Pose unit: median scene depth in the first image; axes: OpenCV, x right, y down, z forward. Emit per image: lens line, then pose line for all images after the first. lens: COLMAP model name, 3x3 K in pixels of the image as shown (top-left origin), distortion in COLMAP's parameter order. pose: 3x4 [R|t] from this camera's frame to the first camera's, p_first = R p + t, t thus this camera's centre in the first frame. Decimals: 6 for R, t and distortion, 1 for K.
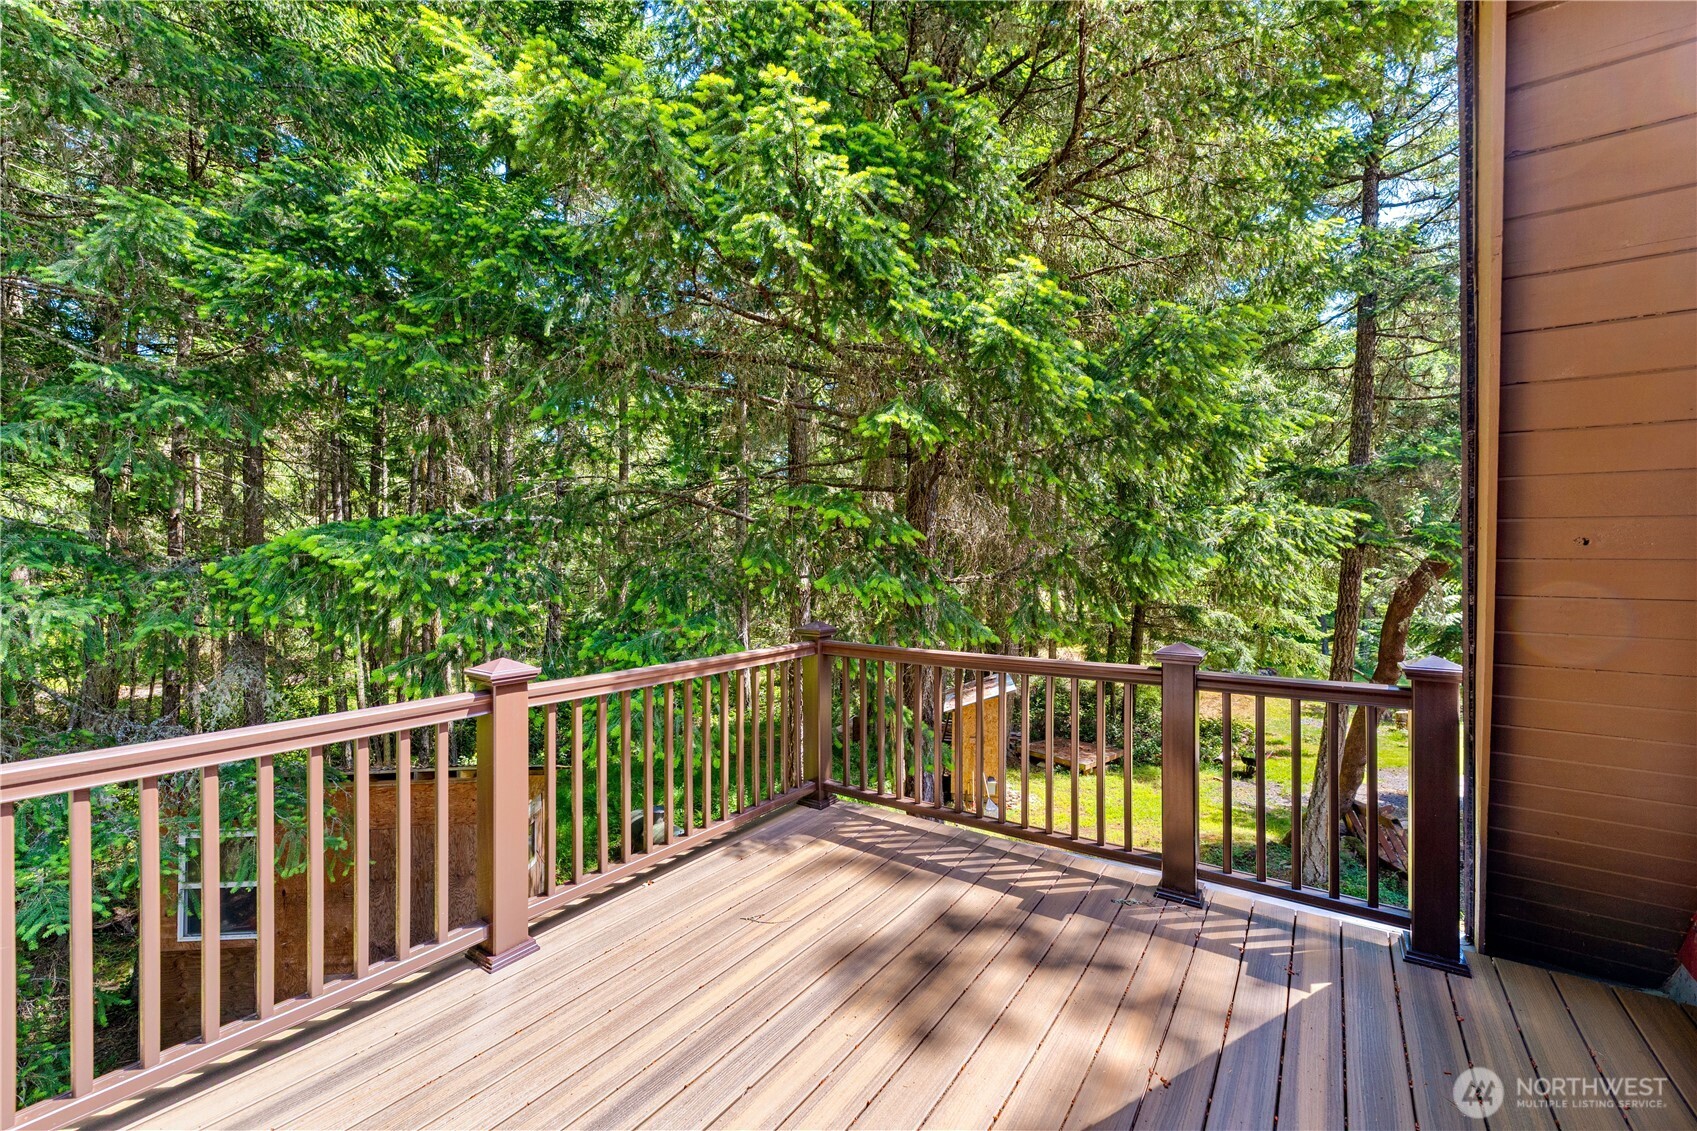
lens RADIAL K [[699.9, 0, 841.4], [0, 699.9, 559.9], [0, 0, 1]] dist [0.004293, -0.002722]
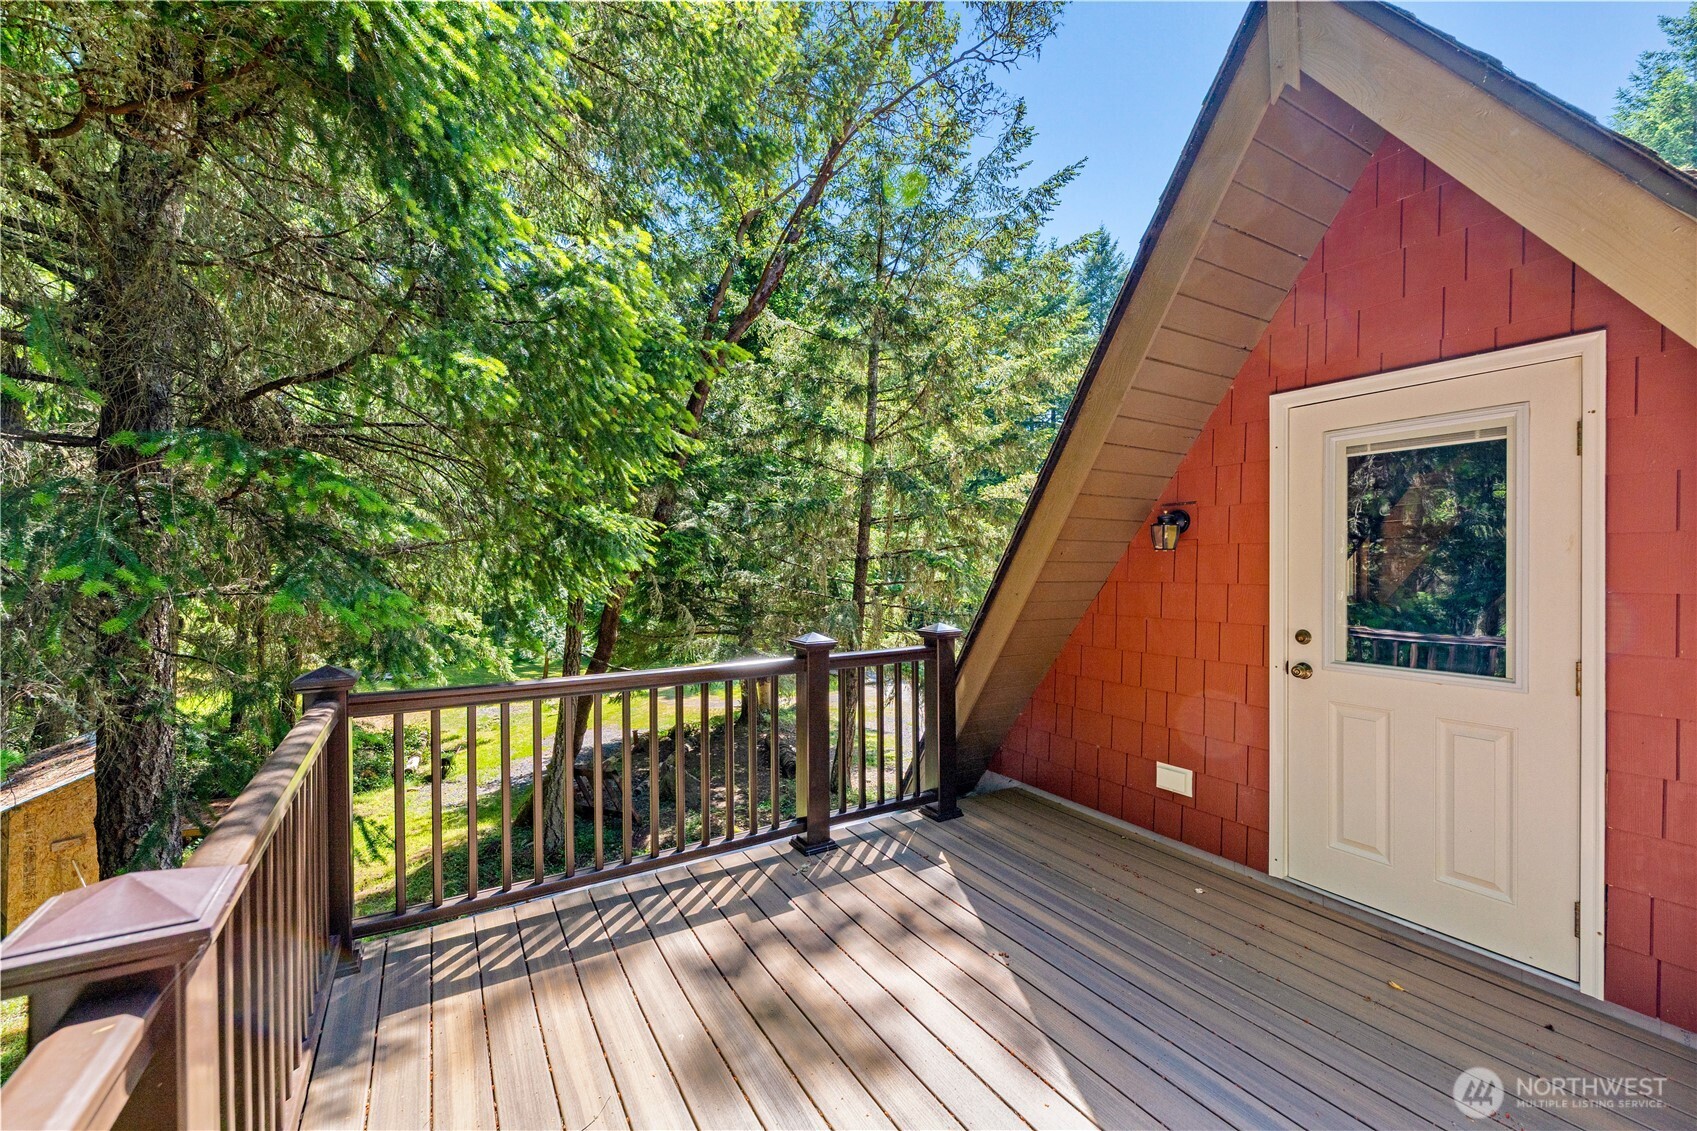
lens RADIAL K [[699.9, 0, 848.9], [0, 699.9, 561.4], [0, 0, 1]] dist [0.004293, -0.002722]
pose [[0.396636, -0.011921, 0.917898, -0.542509], [0.007044, 0.999926, 0.009942, -0.013604], [-0.917949, 0.002522, 0.396691, 0.452040]]
